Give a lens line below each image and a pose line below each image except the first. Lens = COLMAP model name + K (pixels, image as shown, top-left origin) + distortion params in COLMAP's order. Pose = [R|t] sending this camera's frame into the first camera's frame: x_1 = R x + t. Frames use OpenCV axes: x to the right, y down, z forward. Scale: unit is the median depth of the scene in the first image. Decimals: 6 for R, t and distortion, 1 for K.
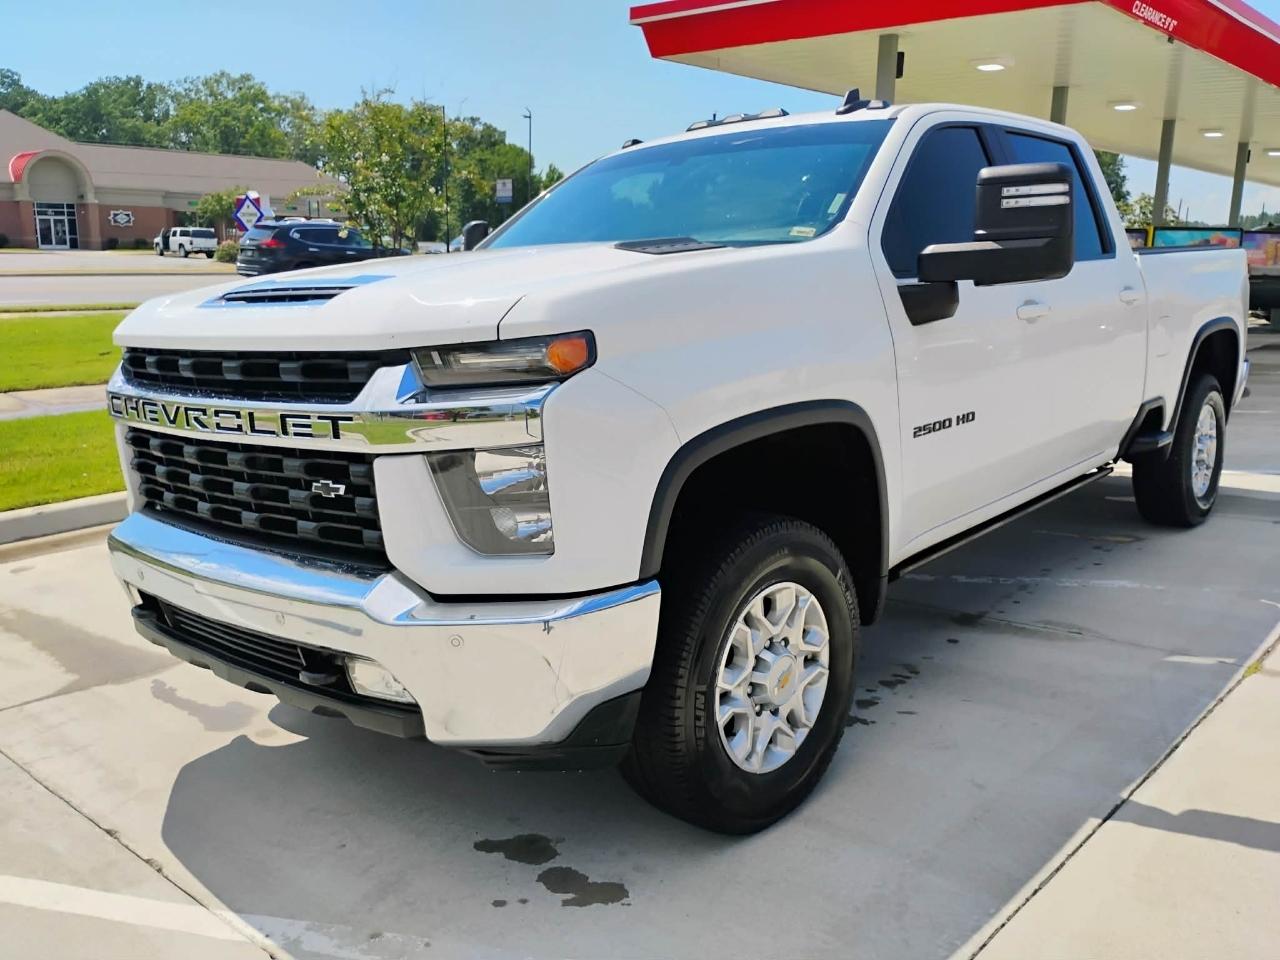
lens RADIAL K [[1069.1, 0, 642.0], [0, 1069.1, 477.2], [0, 0, 1]] dist [0.057693, -0.079194]
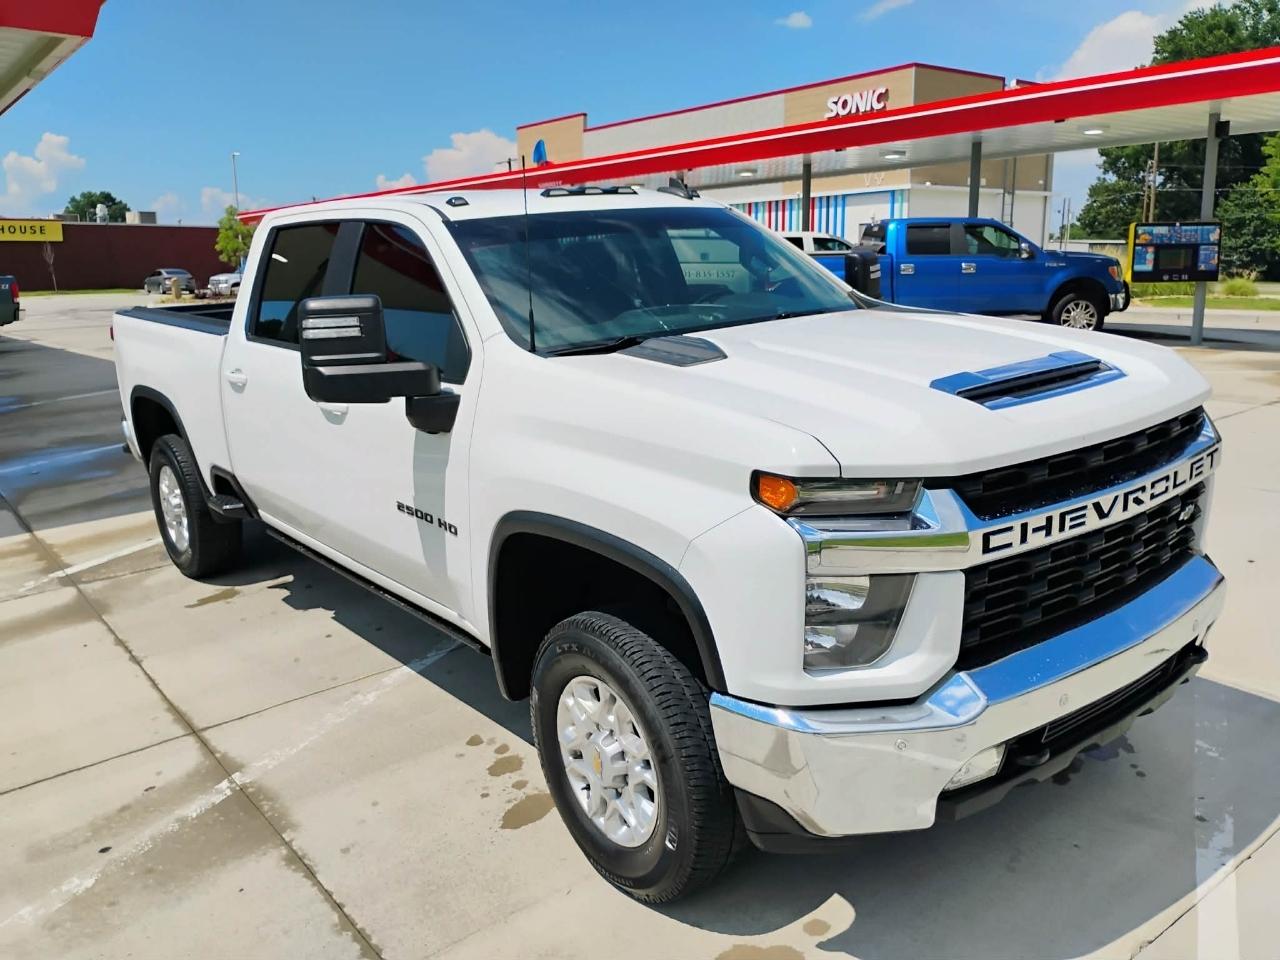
lens RADIAL K [[1069.1, 0, 637.9], [0, 1069.1, 483.0], [0, 0, 1]] dist [0.057693, -0.079194]
pose [[0.184610, -0.207401, 0.960679, -1.120502], [0.218798, 0.961622, 0.165559, -0.259775], [-0.958148, 0.179630, 0.222904, 0.904587]]
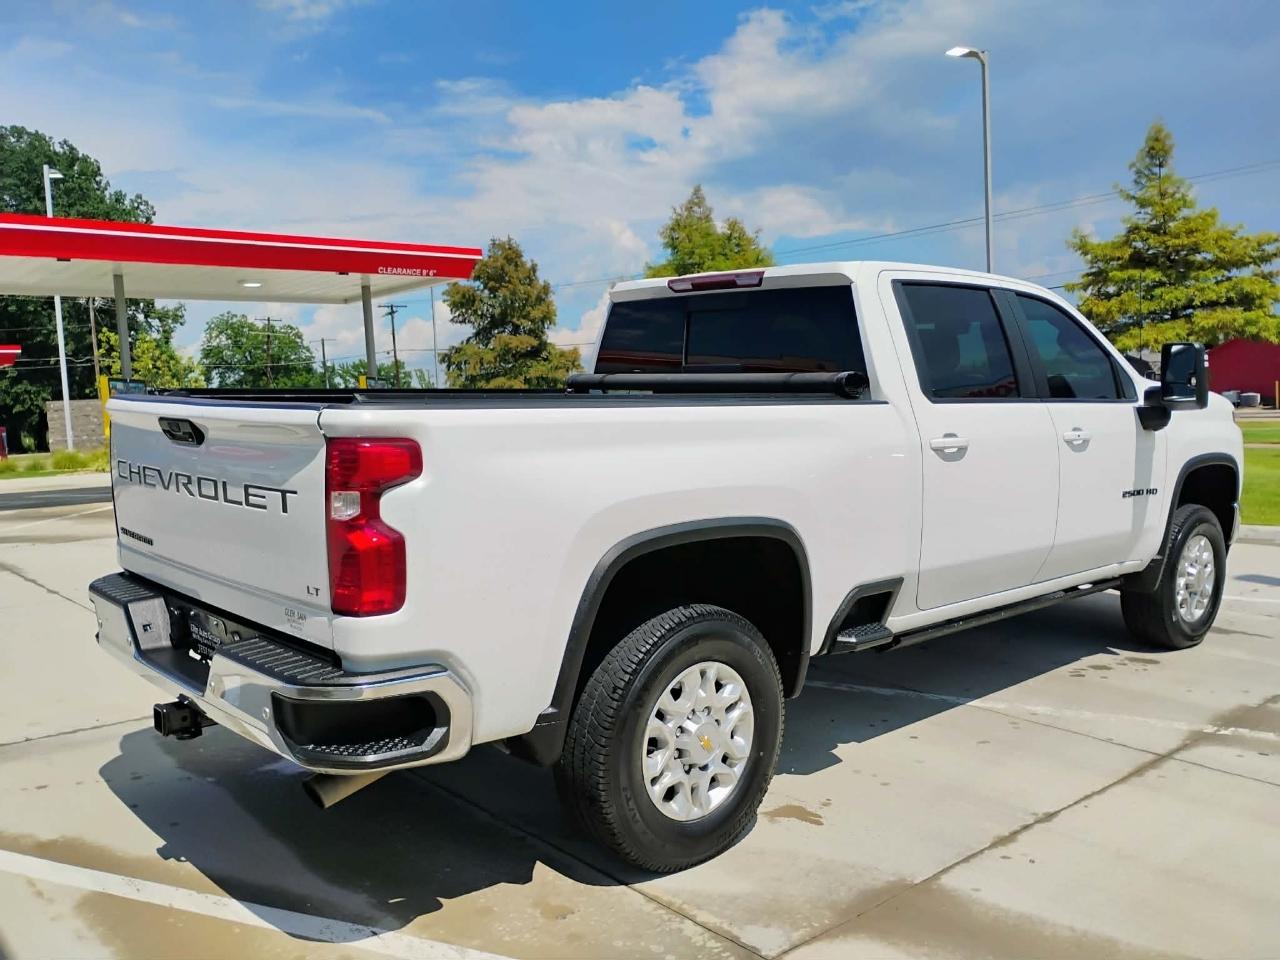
lens RADIAL K [[1069.1, 0, 640.5], [0, 1069.1, 477.9], [0, 0, 1]] dist [0.057693, -0.079194]
pose [[-0.992855, 0.026760, 0.116284, 0.367431], [0.057551, 0.961077, 0.270219, -0.585231], [-0.104527, 0.274981, -0.955751, 2.903357]]
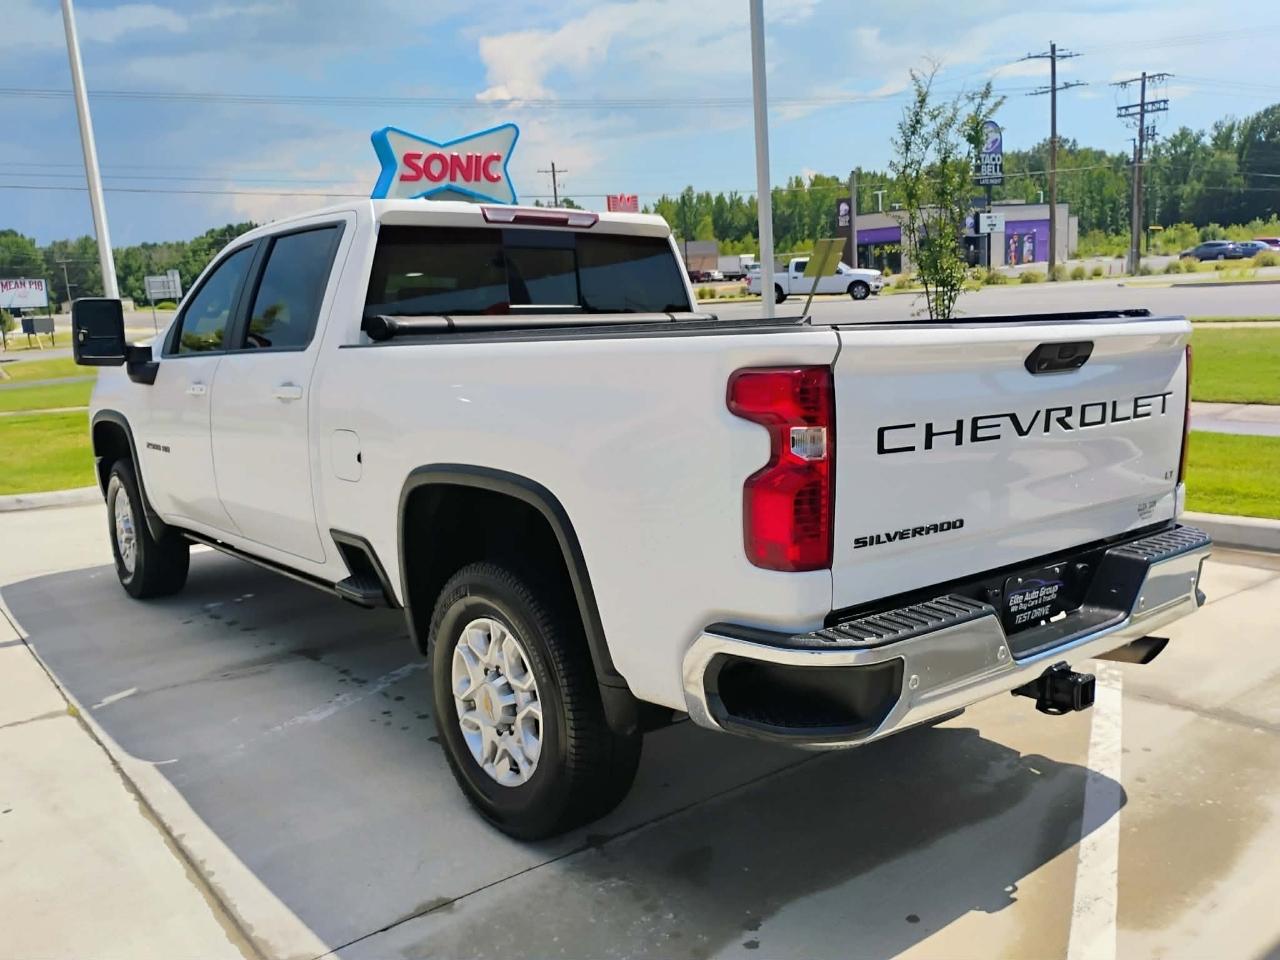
lens RADIAL K [[1069.7, 0, 633.9], [0, 1069.7, 480.9], [0, 0, 1]] dist [0.058011, -0.081448]
pose [[-0.176950, 0.178417, -0.967913, 1.693510], [-0.144642, 0.968040, 0.204883, -0.426525], [0.973533, 0.176255, -0.145489, 1.882506]]
